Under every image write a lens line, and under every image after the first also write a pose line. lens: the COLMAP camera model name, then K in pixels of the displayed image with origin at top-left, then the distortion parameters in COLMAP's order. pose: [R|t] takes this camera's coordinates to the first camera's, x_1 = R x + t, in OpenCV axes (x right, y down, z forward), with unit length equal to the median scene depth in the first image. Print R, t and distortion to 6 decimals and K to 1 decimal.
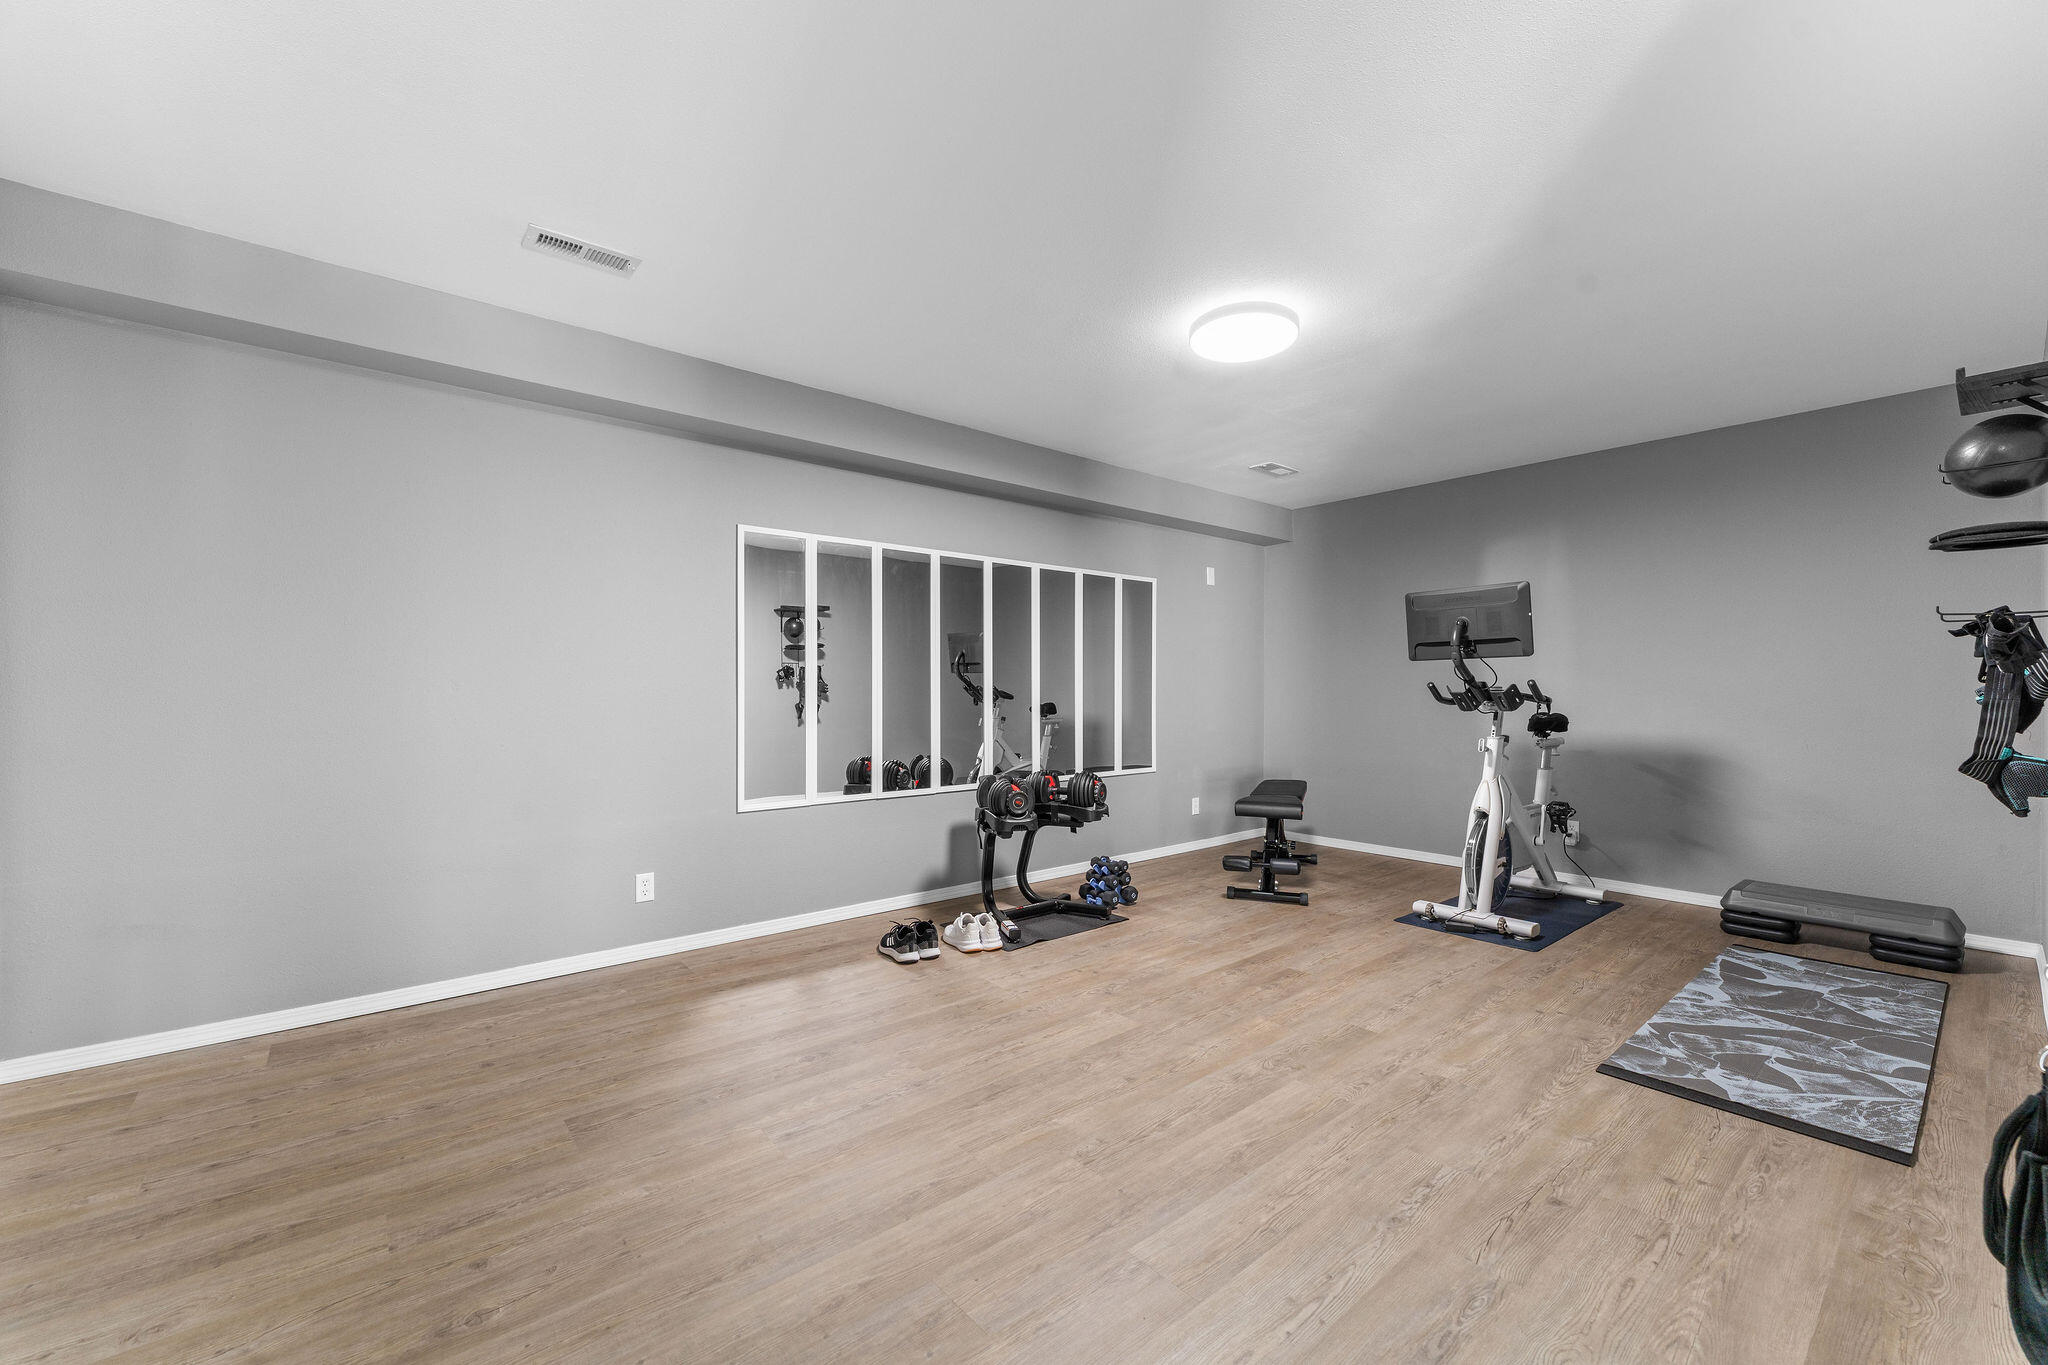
lens RADIAL K [[811.2, 0, 1021.6], [0, 811.2, 685.6], [0, 0, 1]] dist [-0.000294, -0.000104]
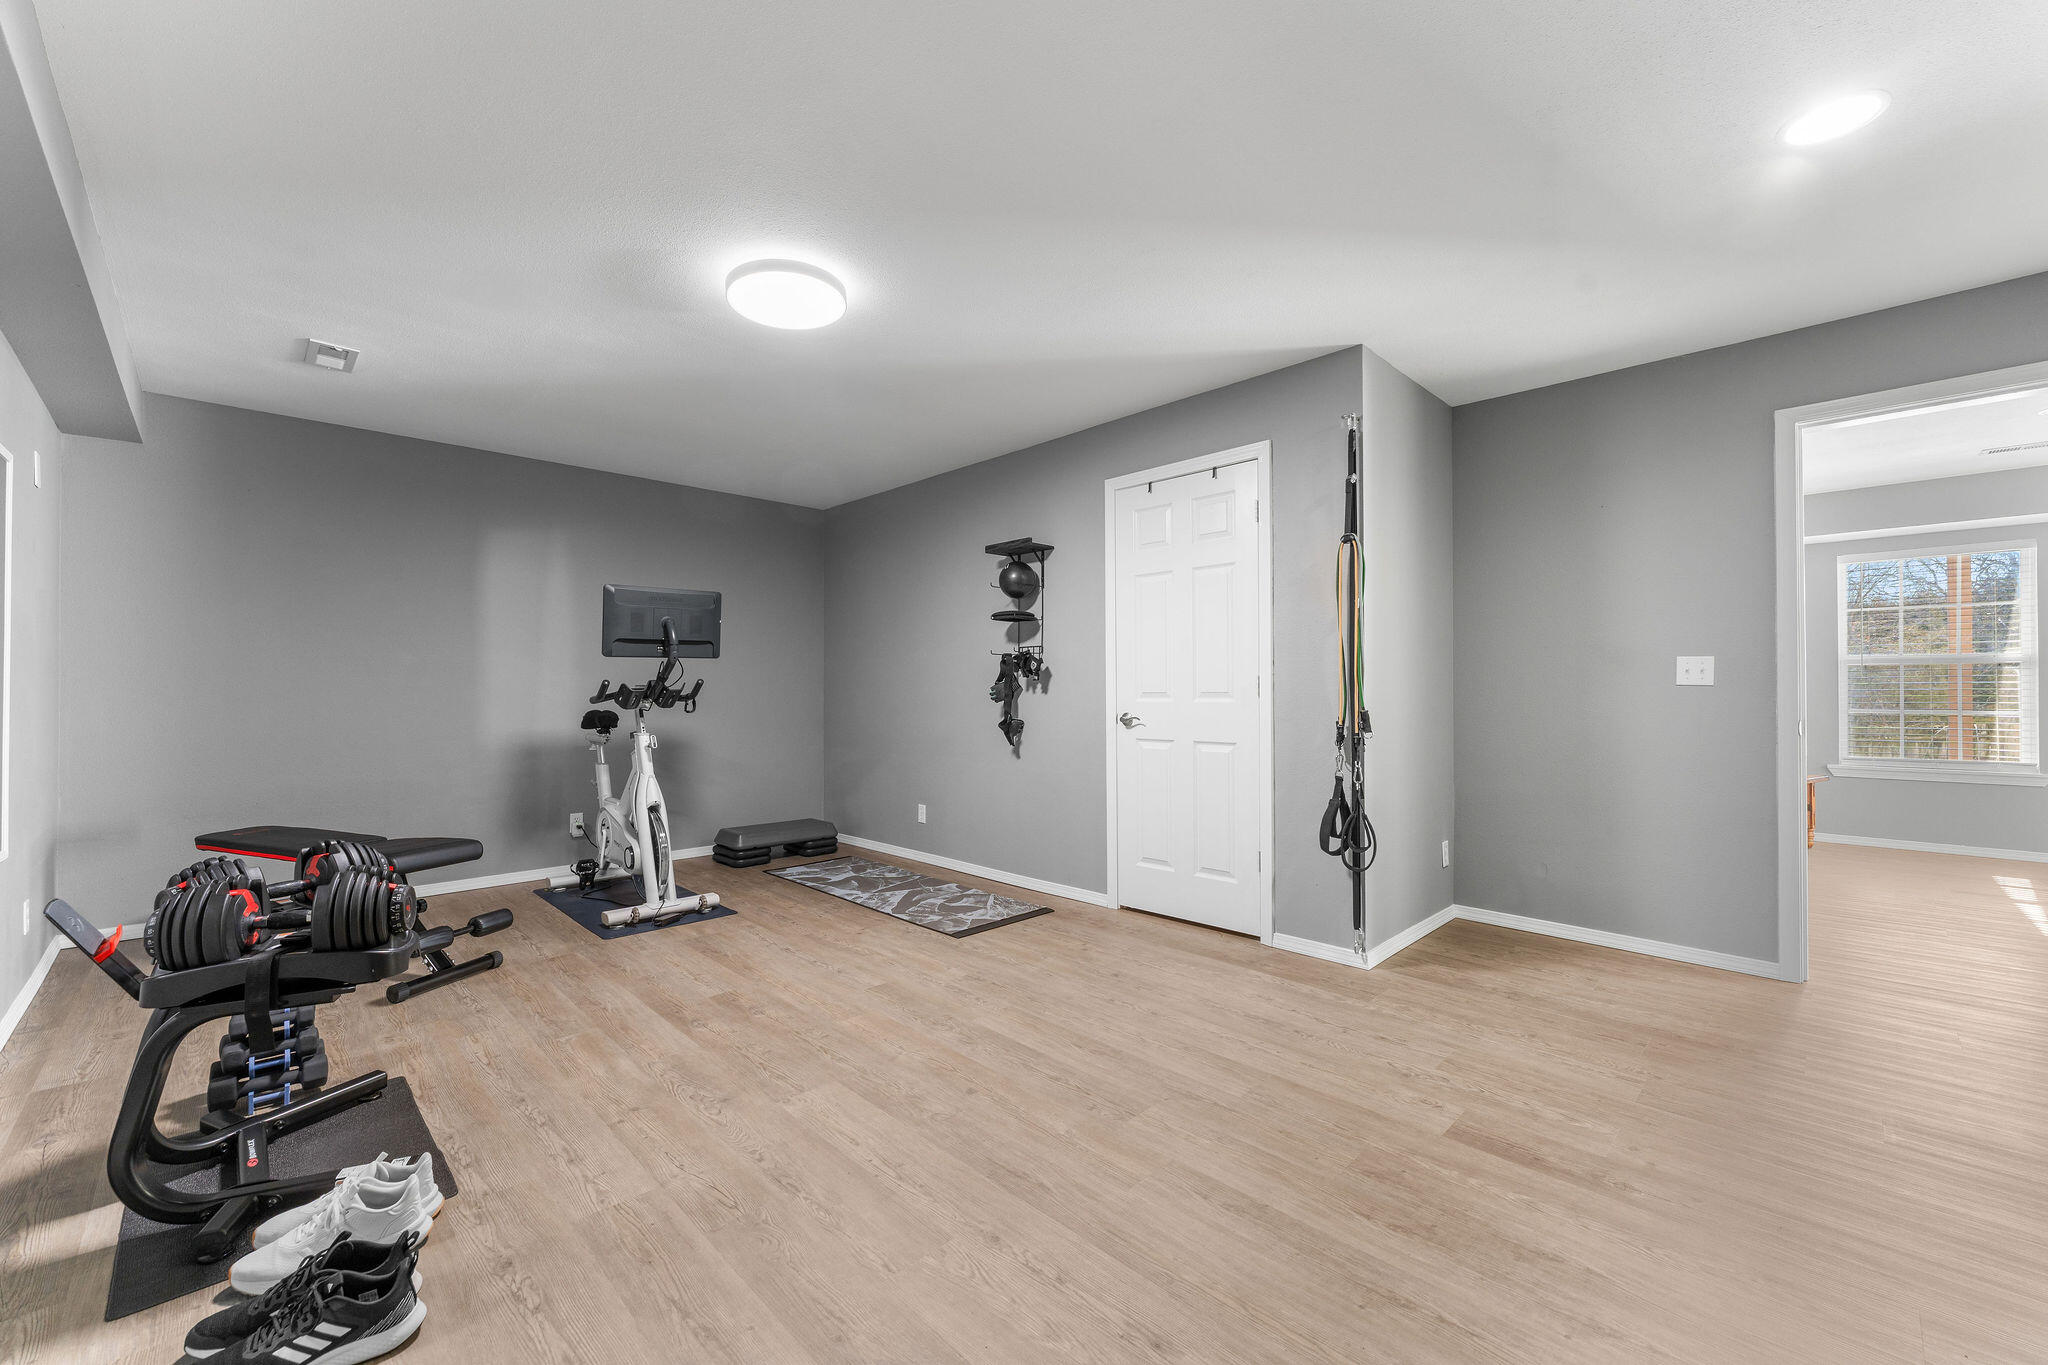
lens RADIAL K [[811.2, 0, 1021.6], [0, 811.2, 685.6], [0, 0, 1]] dist [-0.000294, -0.000104]
pose [[-0.084876, 0.007488, 0.996363, -0.669843], [-0.004939, 0.999956, -0.007936, 0.011565], [-0.996379, -0.005594, -0.084835, 0.829495]]
